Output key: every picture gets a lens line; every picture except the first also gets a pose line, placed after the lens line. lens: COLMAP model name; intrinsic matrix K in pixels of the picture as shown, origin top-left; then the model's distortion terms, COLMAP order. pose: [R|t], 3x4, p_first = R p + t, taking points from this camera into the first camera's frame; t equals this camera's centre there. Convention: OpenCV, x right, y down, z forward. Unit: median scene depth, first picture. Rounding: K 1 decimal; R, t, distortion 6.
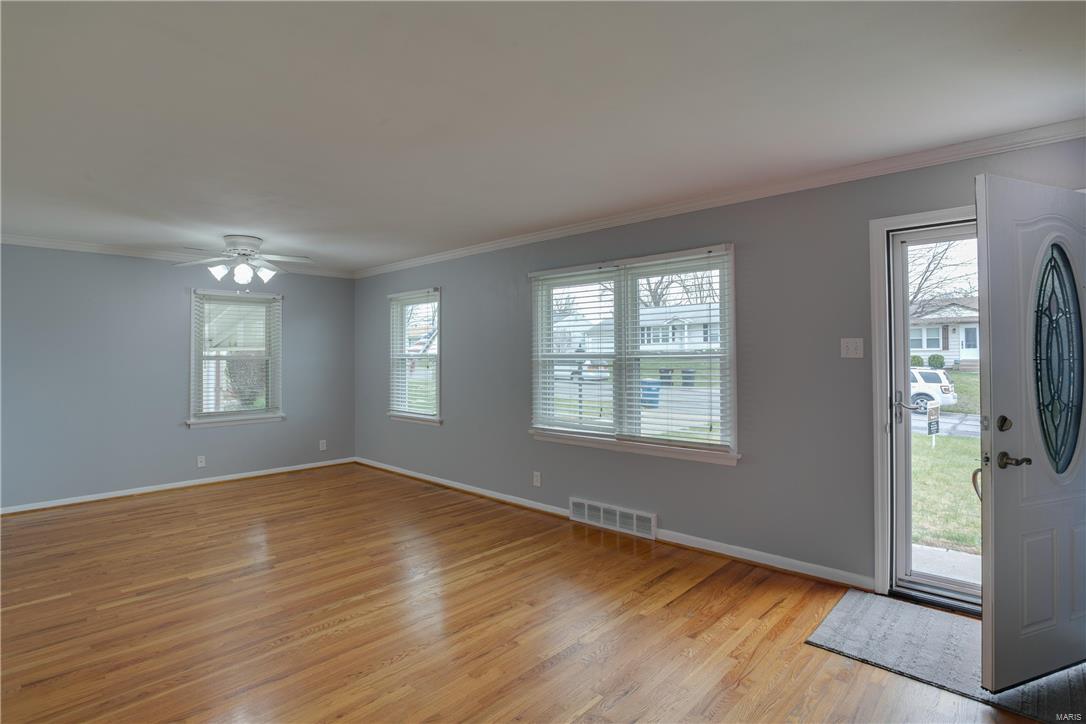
lens RADIAL K [[521.5, 0, 543.0], [0, 521.5, 362.0], [0, 0, 1]] dist [-0.055579, 0.016201]
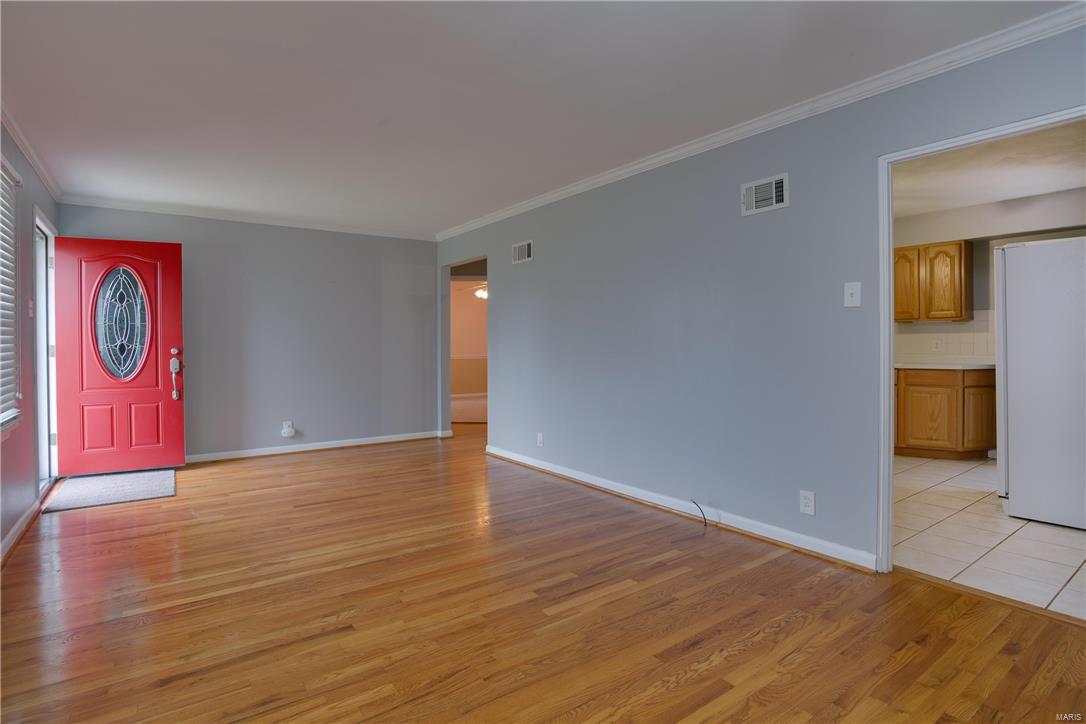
lens RADIAL K [[549.1, 0, 535.8], [0, 549.1, 346.4], [0, 0, 1]] dist [-0.060801, 0.021214]
pose [[-0.975026, 0.007897, 0.221950, -0.598681], [0.011322, 0.999836, 0.014165, 0.044751], [-0.221802, 0.016325, -0.974955, 1.482312]]
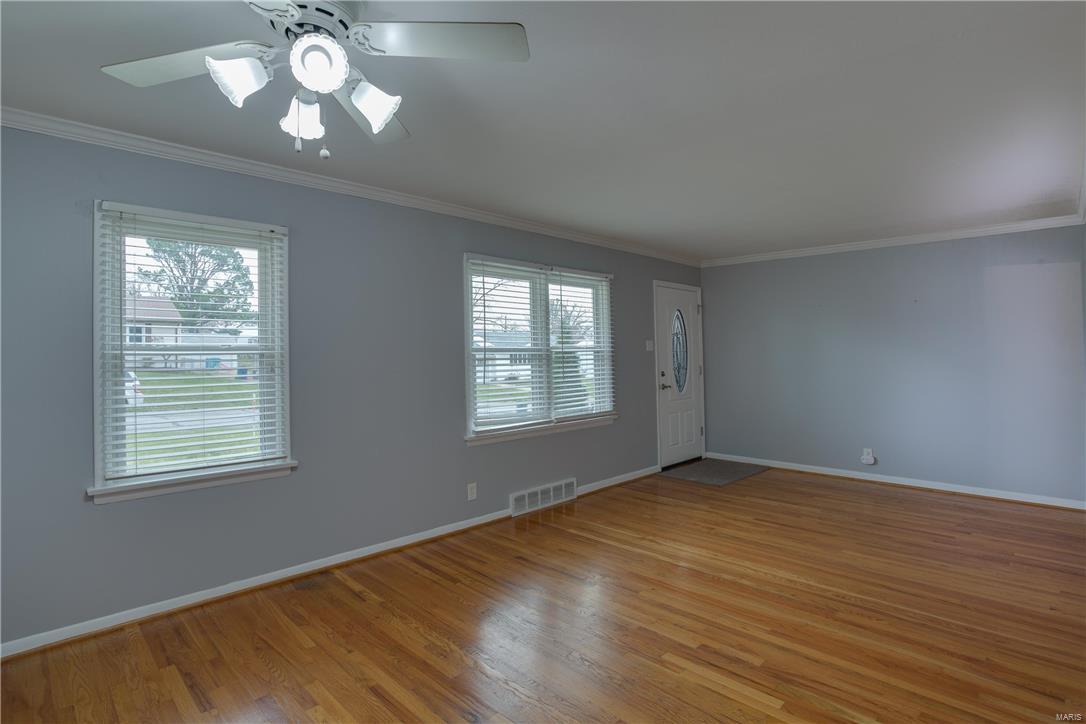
lens RADIAL K [[549.1, 0, 535.8], [0, 549.1, 346.4], [0, 0, 1]] dist [-0.060801, 0.021214]
pose [[0.056847, 0.015075, 0.998269, -1.105444], [0.009337, 0.999834, -0.015630, -0.000931], [-0.998339, 0.010210, 0.056697, 1.015041]]
